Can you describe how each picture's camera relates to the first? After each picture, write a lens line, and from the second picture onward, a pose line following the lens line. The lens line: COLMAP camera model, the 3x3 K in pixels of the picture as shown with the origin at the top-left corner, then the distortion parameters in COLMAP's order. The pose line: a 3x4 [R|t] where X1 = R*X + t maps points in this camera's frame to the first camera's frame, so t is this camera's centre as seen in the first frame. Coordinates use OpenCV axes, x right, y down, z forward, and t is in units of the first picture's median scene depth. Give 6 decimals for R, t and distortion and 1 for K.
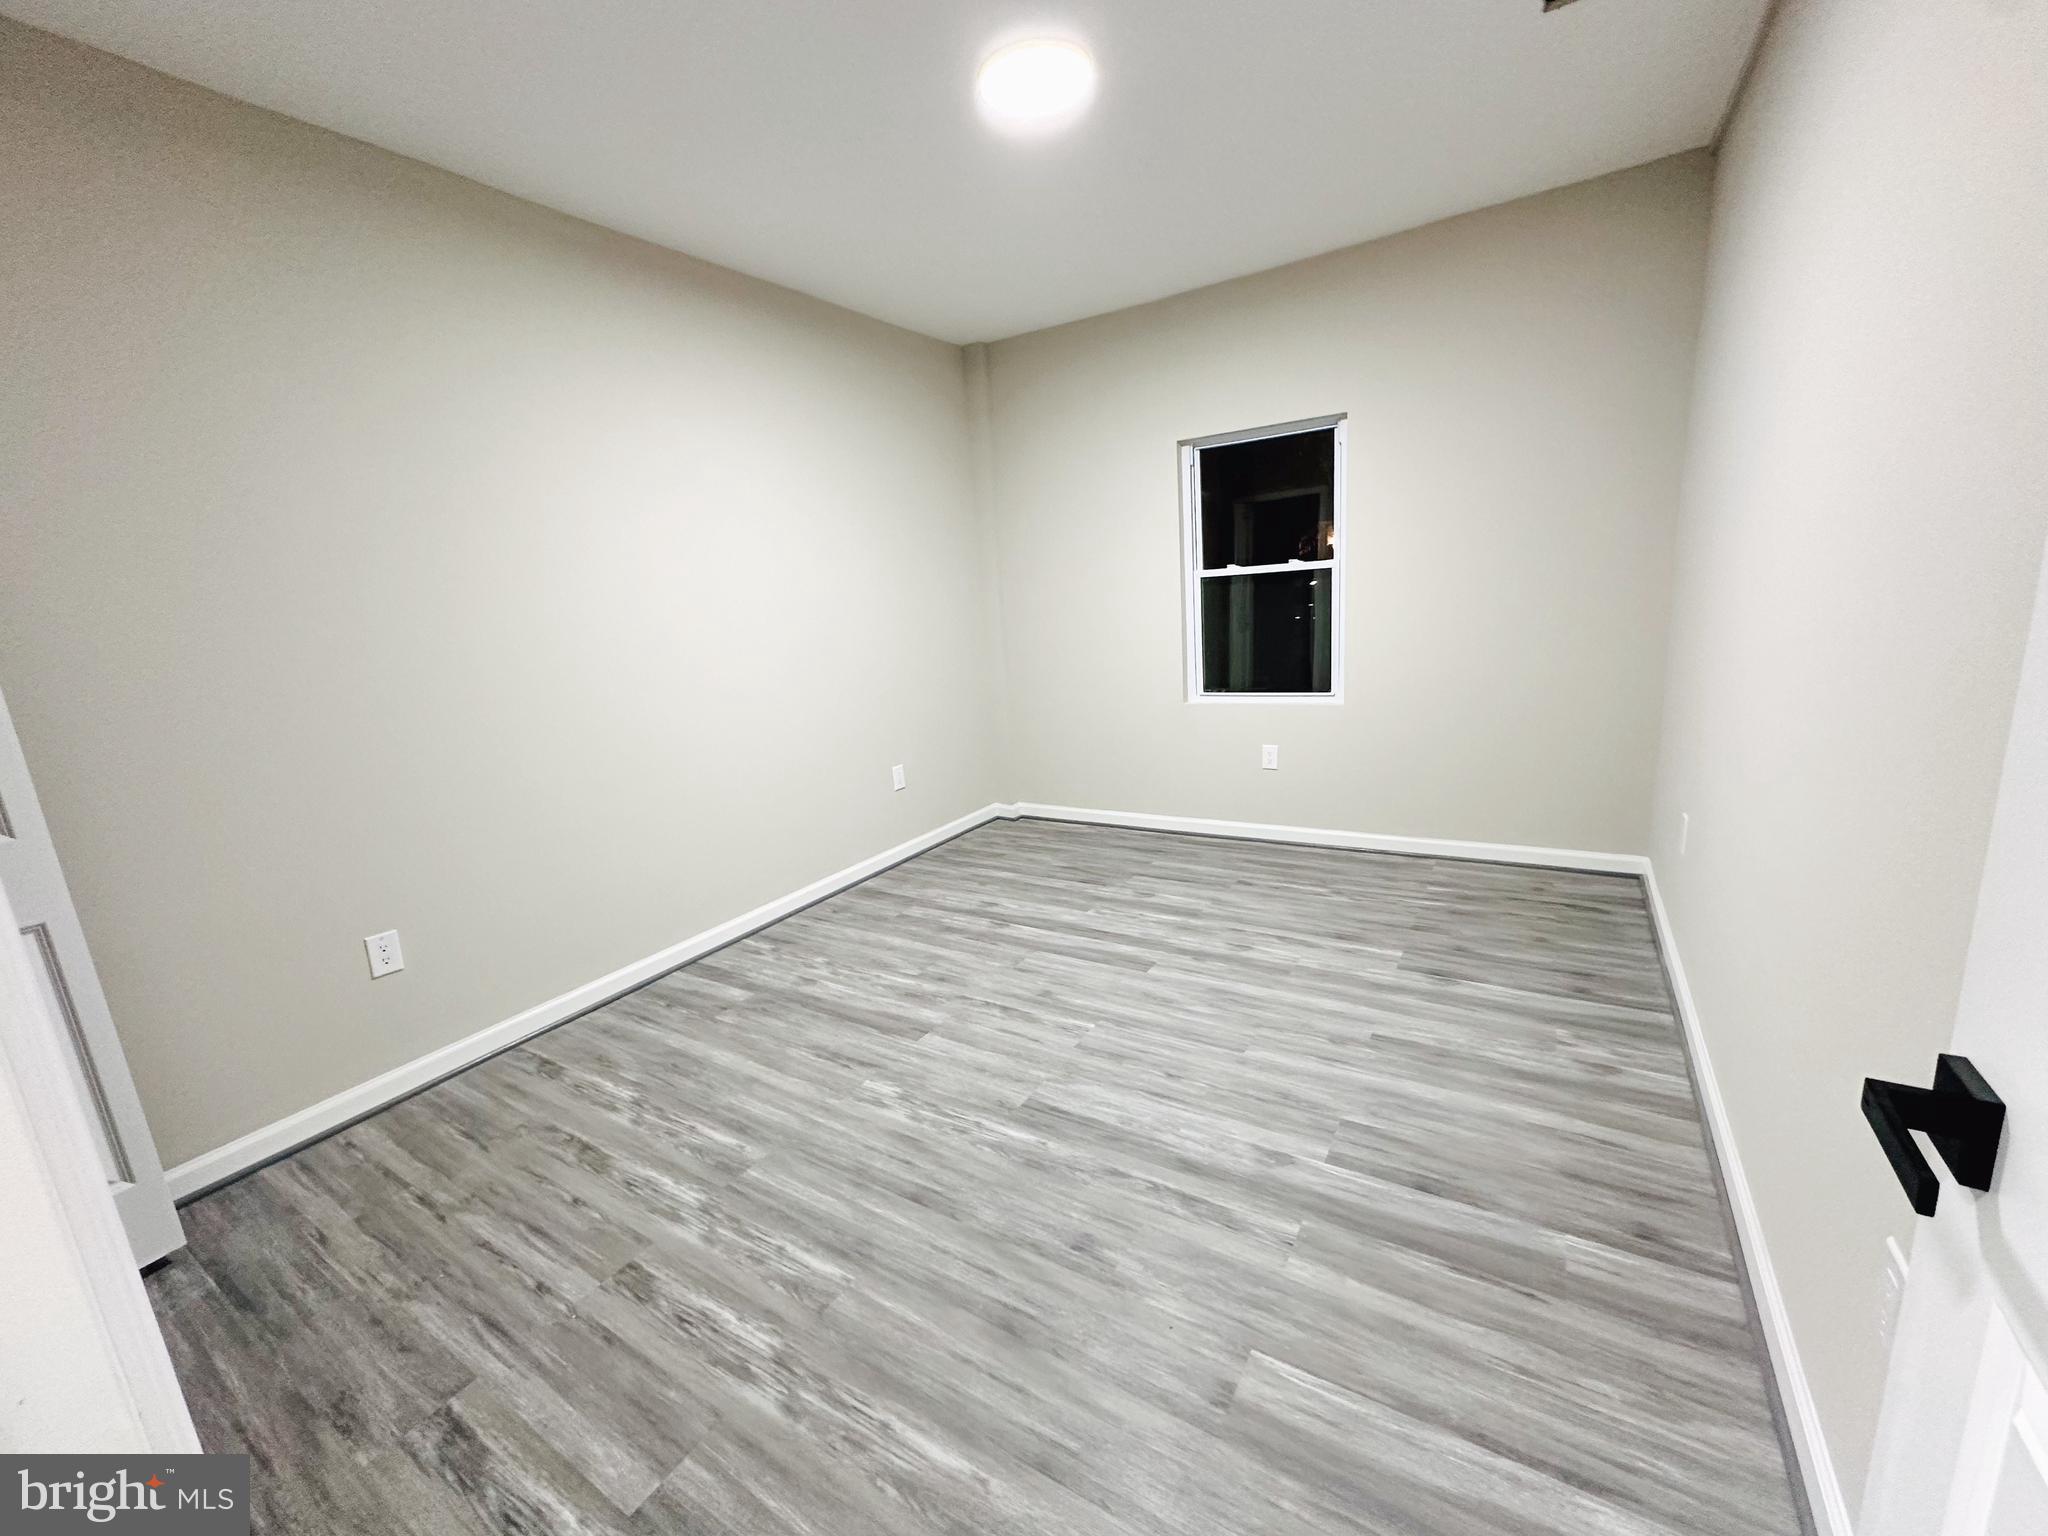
lens RADIAL K [[815.8, 0, 1023.5], [0, 815.8, 769.9], [0, 0, 1]] dist [-0.003821, 0.000309]
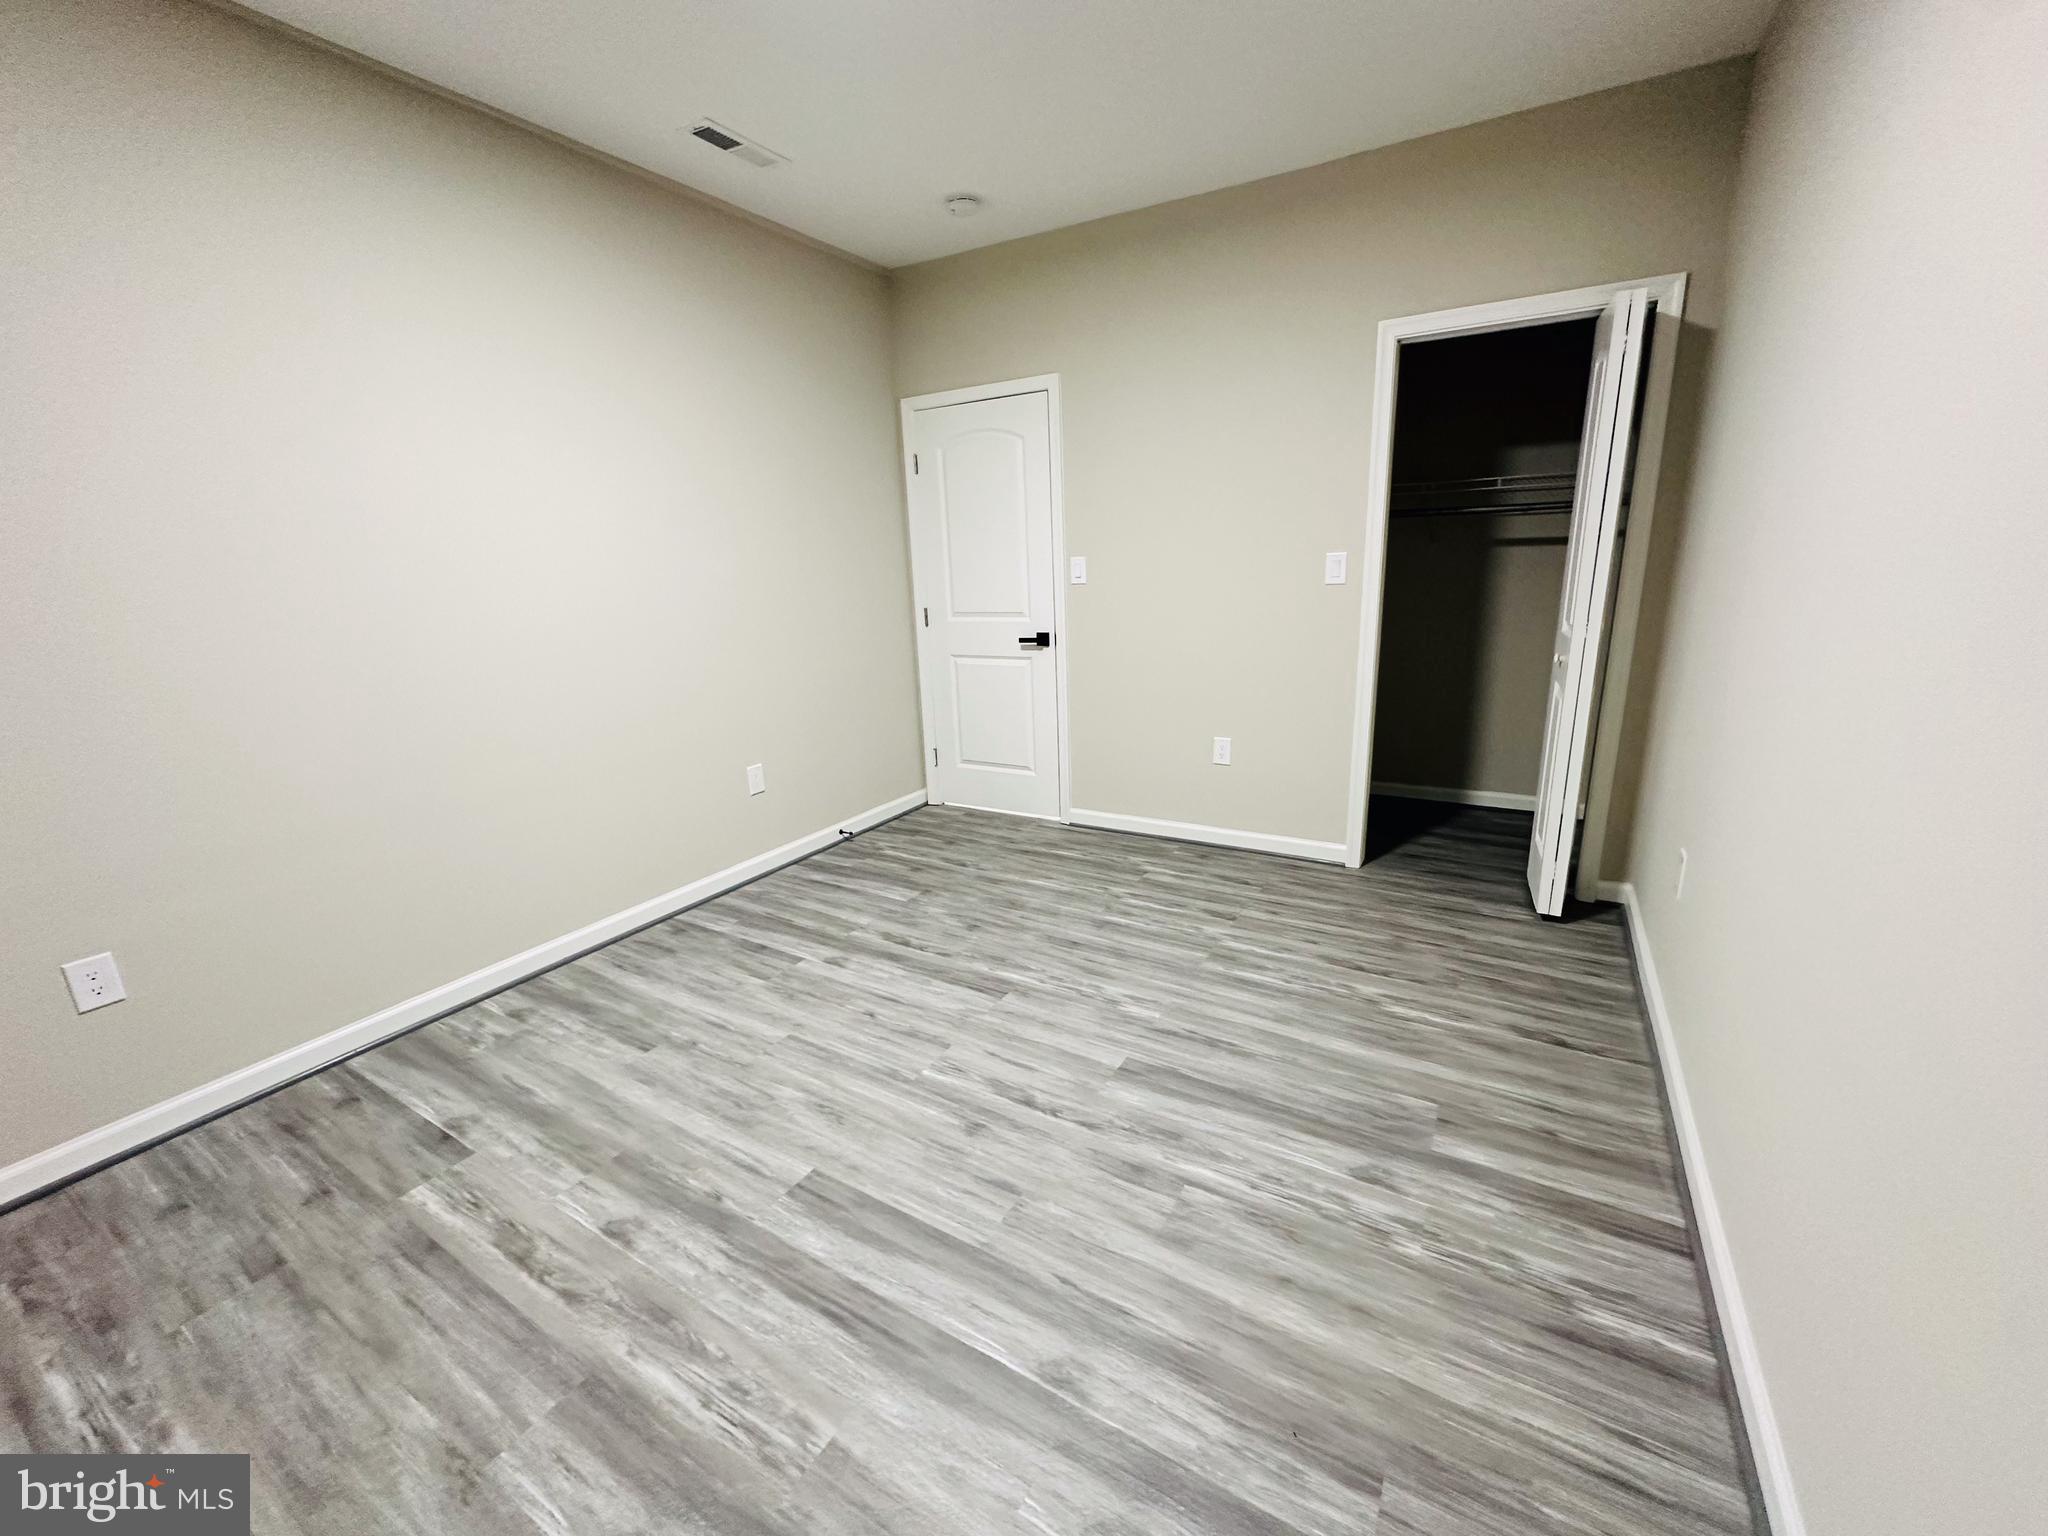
lens RADIAL K [[815.8, 0, 1023.5], [0, 815.8, 769.9], [0, 0, 1]] dist [-0.003821, 0.000309]
pose [[-0.993957, 0.109181, 0.011386, -0.065416], [0.102427, 0.885140, 0.453912, -0.360227], [0.039481, 0.452335, -0.890974, 1.681875]]
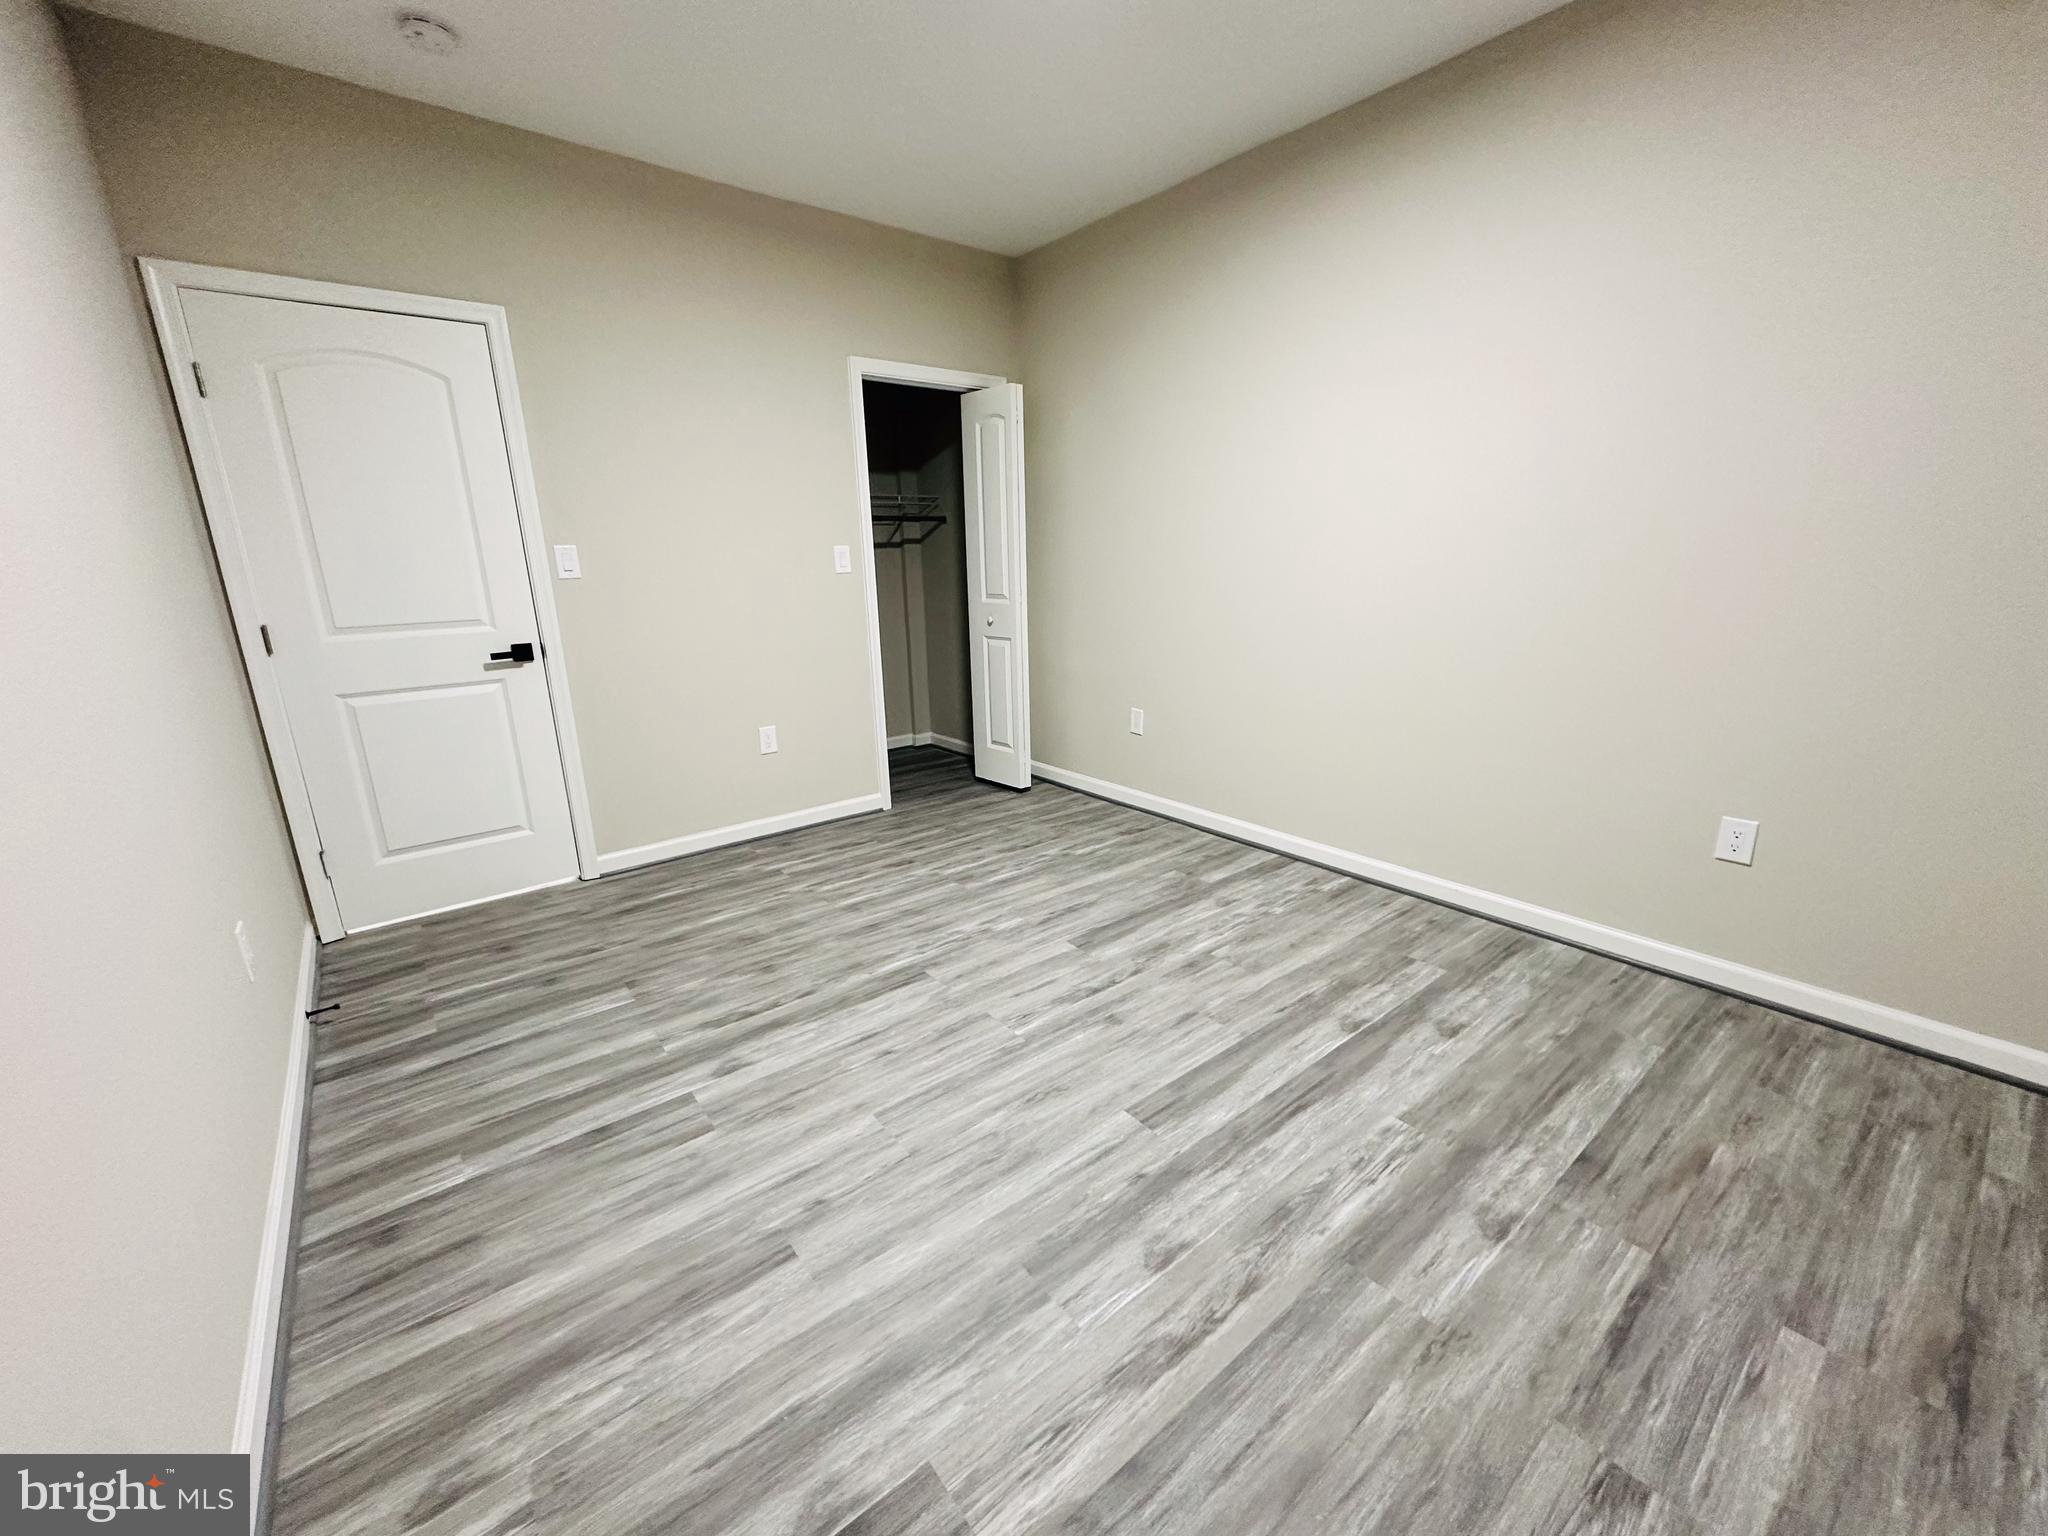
lens RADIAL K [[815.8, 0, 1023.5], [0, 815.8, 769.9], [0, 0, 1]] dist [-0.003821, 0.000309]
pose [[-0.328744, 0.321059, -0.888171, 0.789043], [-0.156872, 0.908814, 0.386585, -0.285634], [0.931299, 0.266417, -0.248402, 1.185339]]
